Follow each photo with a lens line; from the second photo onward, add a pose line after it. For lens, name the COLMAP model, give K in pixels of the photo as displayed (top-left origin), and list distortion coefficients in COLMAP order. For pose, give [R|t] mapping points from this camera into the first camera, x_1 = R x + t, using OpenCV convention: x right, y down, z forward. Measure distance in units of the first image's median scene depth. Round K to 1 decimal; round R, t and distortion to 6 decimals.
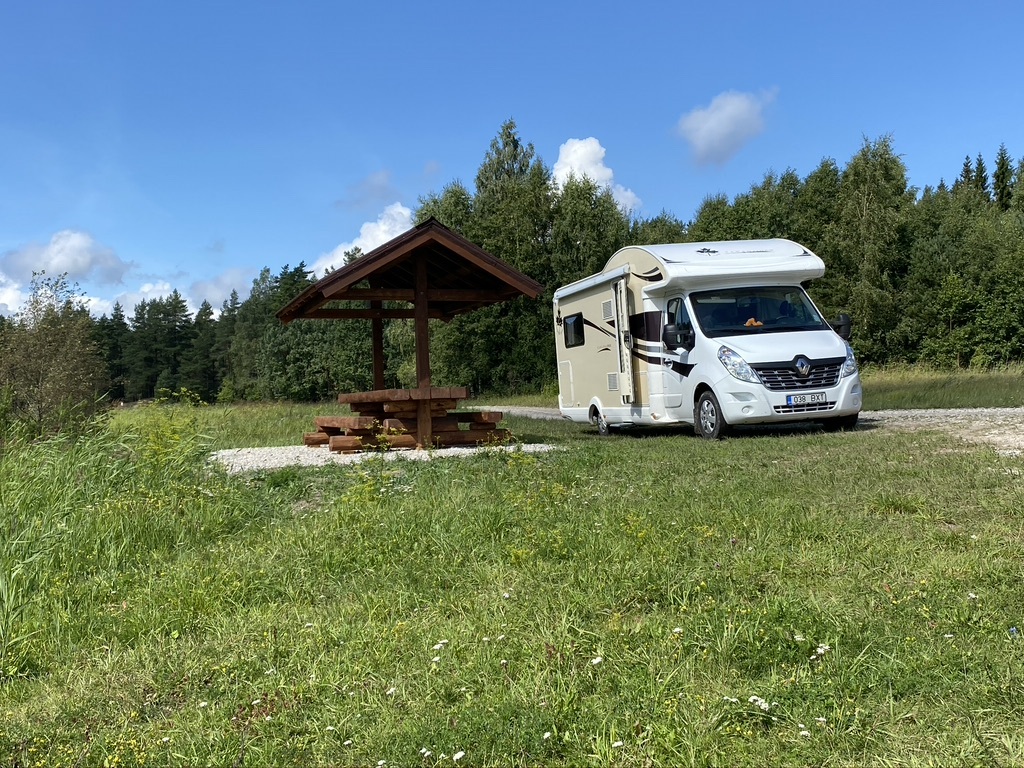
lens RADIAL K [[1159.2, 0, 511.6], [0, 1159.2, 383.7], [0, 0, 1]] dist [0.010534, 0.000000]
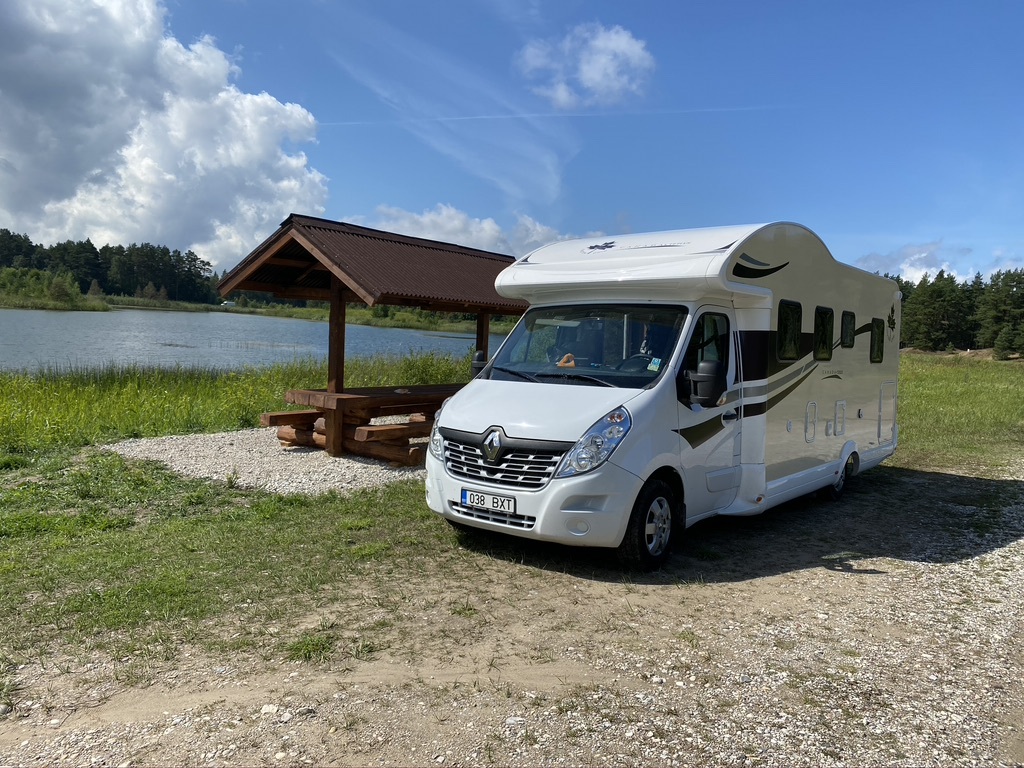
lens RADIAL K [[786.5, 0, 512.0], [0, 786.5, 383.7], [0, 0, 1]] dist [0.005161, 0.000049]
pose [[0.623309, 0.129475, -0.771182, 0.561344], [-0.071421, 0.991501, 0.108738, -0.090836], [0.778707, -0.012699, 0.627259, 0.749840]]
